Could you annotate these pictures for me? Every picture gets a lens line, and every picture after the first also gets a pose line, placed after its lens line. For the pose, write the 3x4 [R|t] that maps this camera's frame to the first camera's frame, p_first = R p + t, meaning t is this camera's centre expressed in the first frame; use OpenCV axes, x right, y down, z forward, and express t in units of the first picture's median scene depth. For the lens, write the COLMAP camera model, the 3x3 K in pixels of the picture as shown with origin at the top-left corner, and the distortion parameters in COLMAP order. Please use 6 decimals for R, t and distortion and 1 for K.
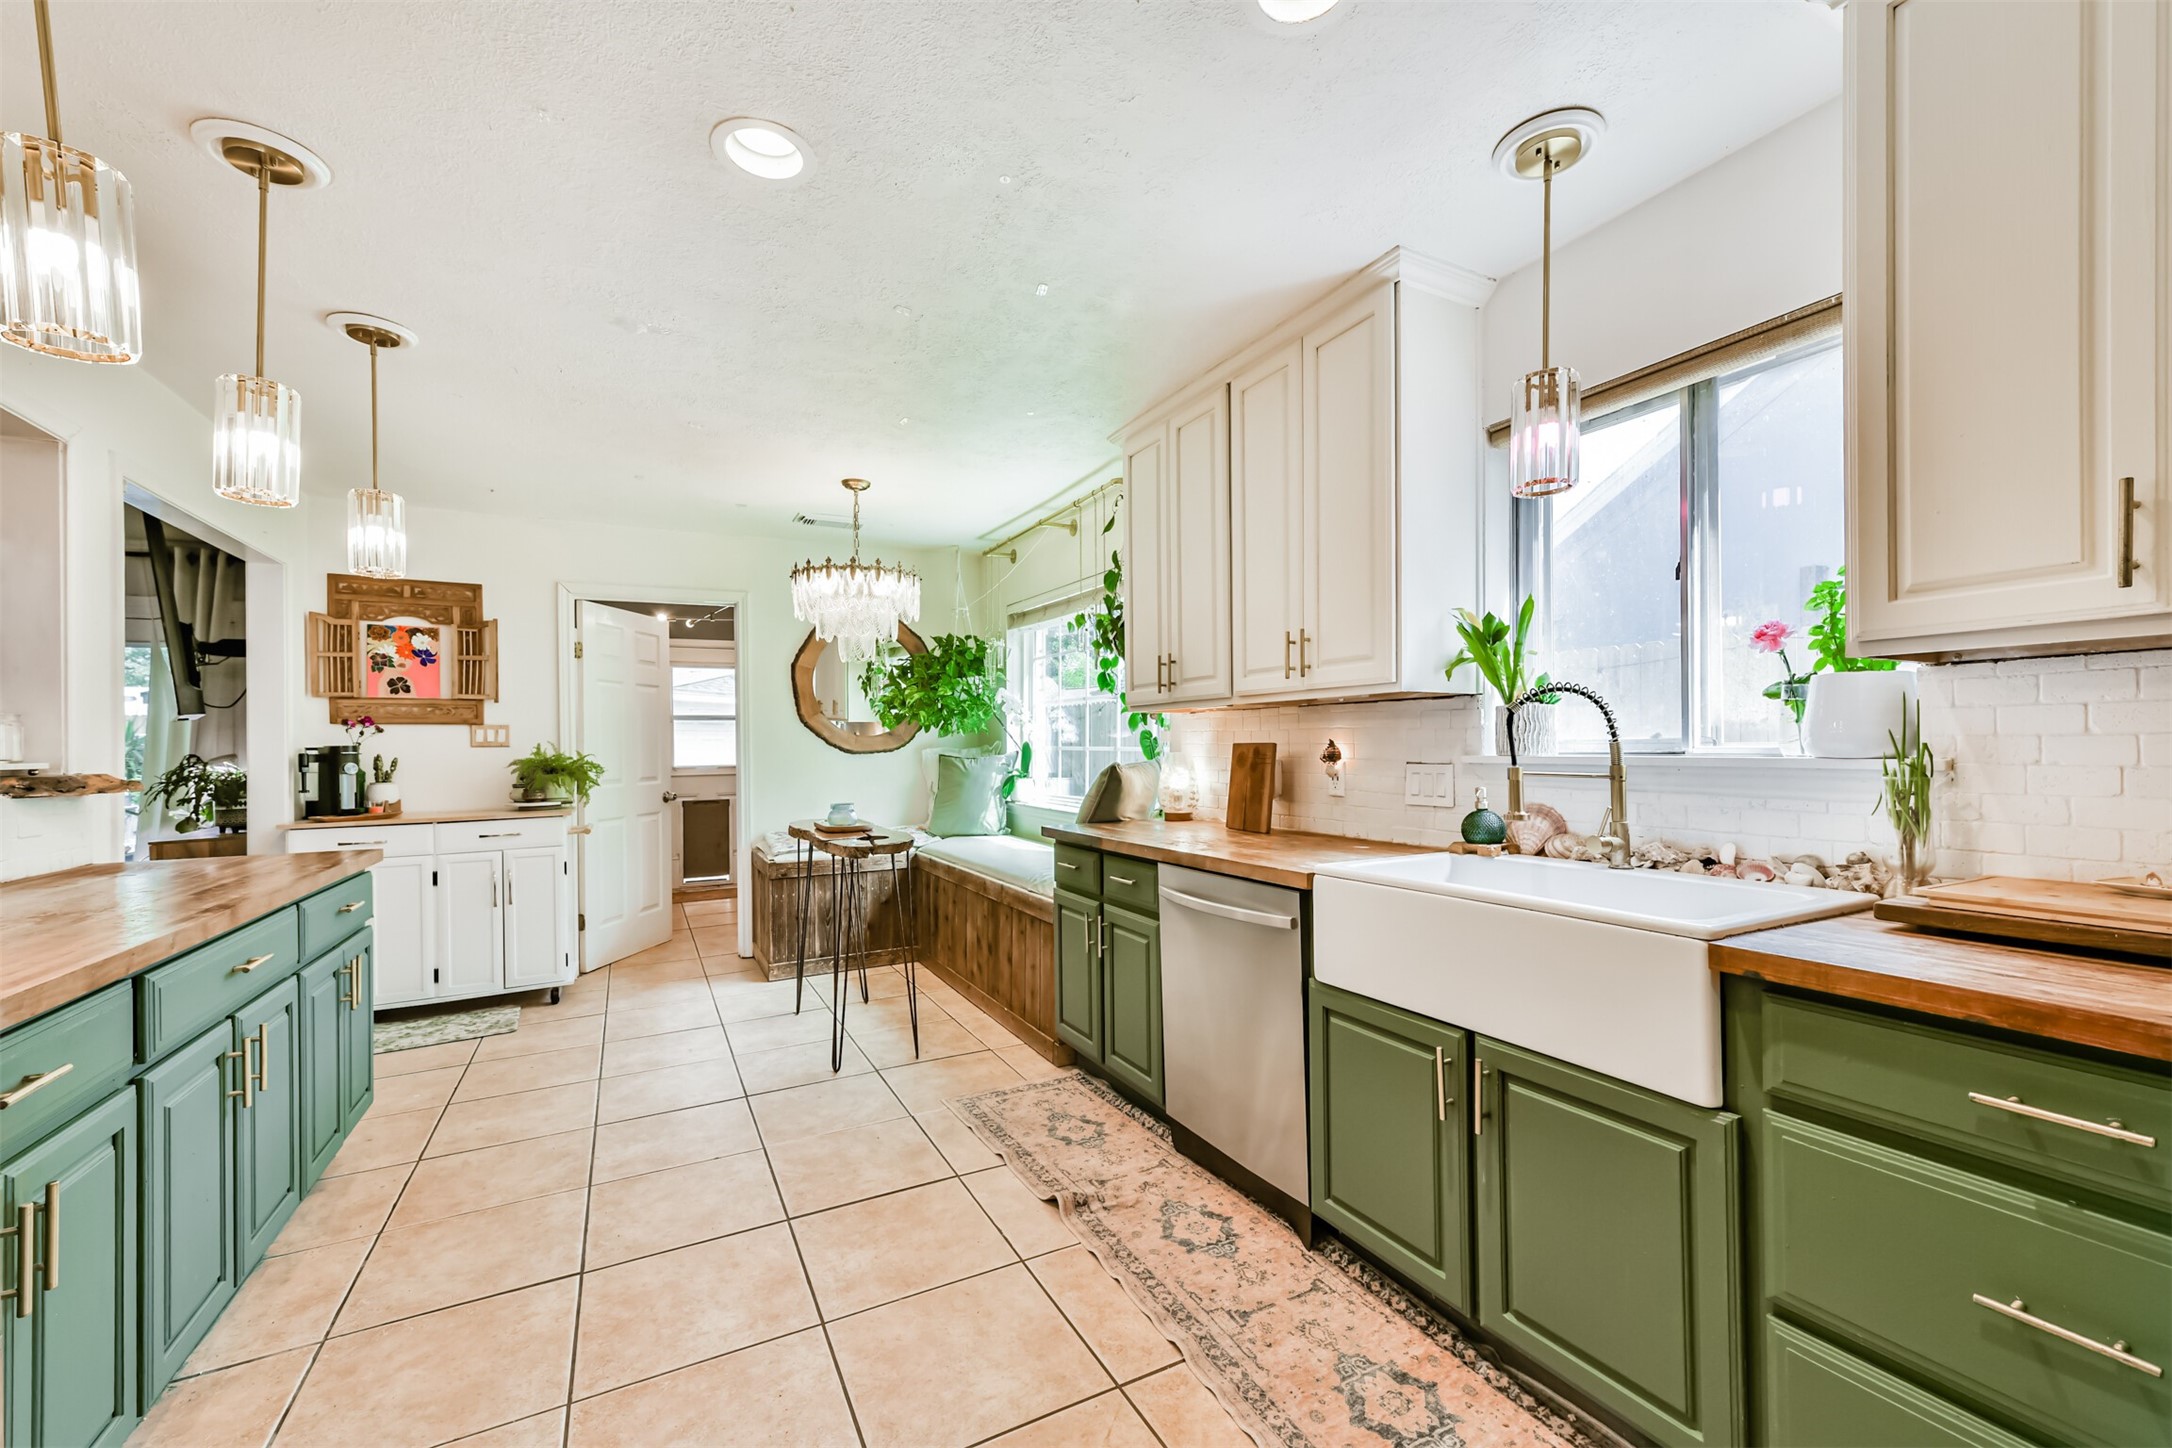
lens RADIAL K [[859.6, 0, 1086.0], [0, 859.6, 724.0], [0, 0, 1]] dist [-0.001033, 0.000047]
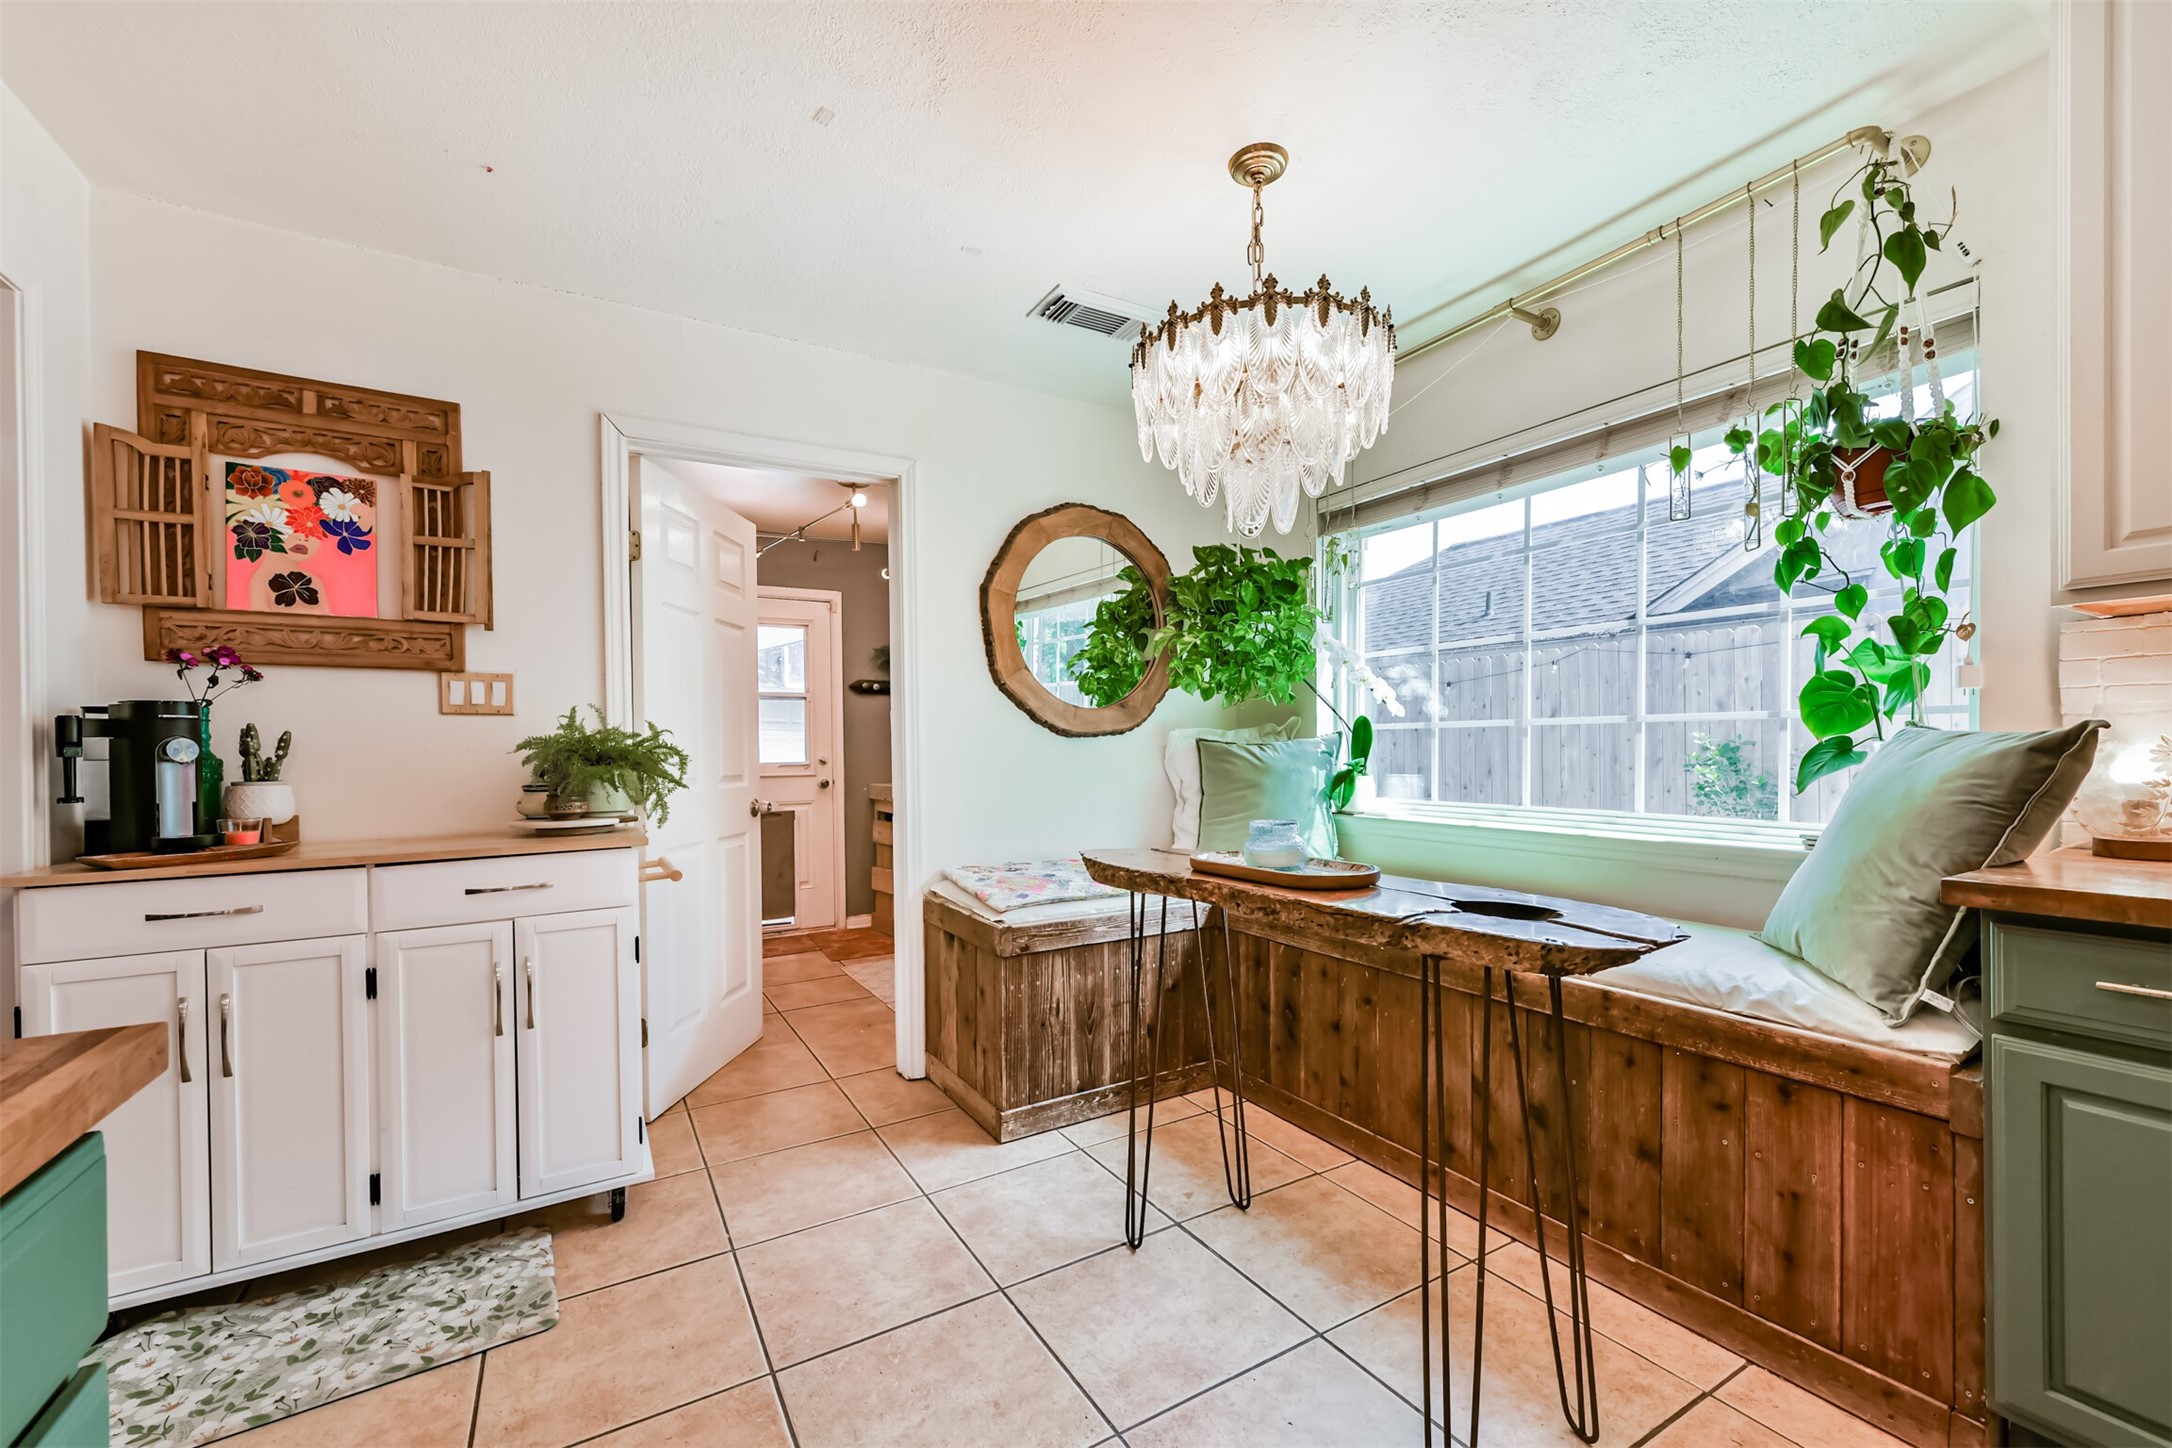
lens RADIAL K [[870.0, 0, 1079.0], [0, 870.0, 736.4], [0, 0, 1]] dist [0.002460, -0.000090]
pose [[0.999188, -0.000374, 0.040298, -0.355584], [0.000137, 0.999983, 0.005893, 0.037986], [-0.040299, -0.005882, 0.999170, 0.463587]]
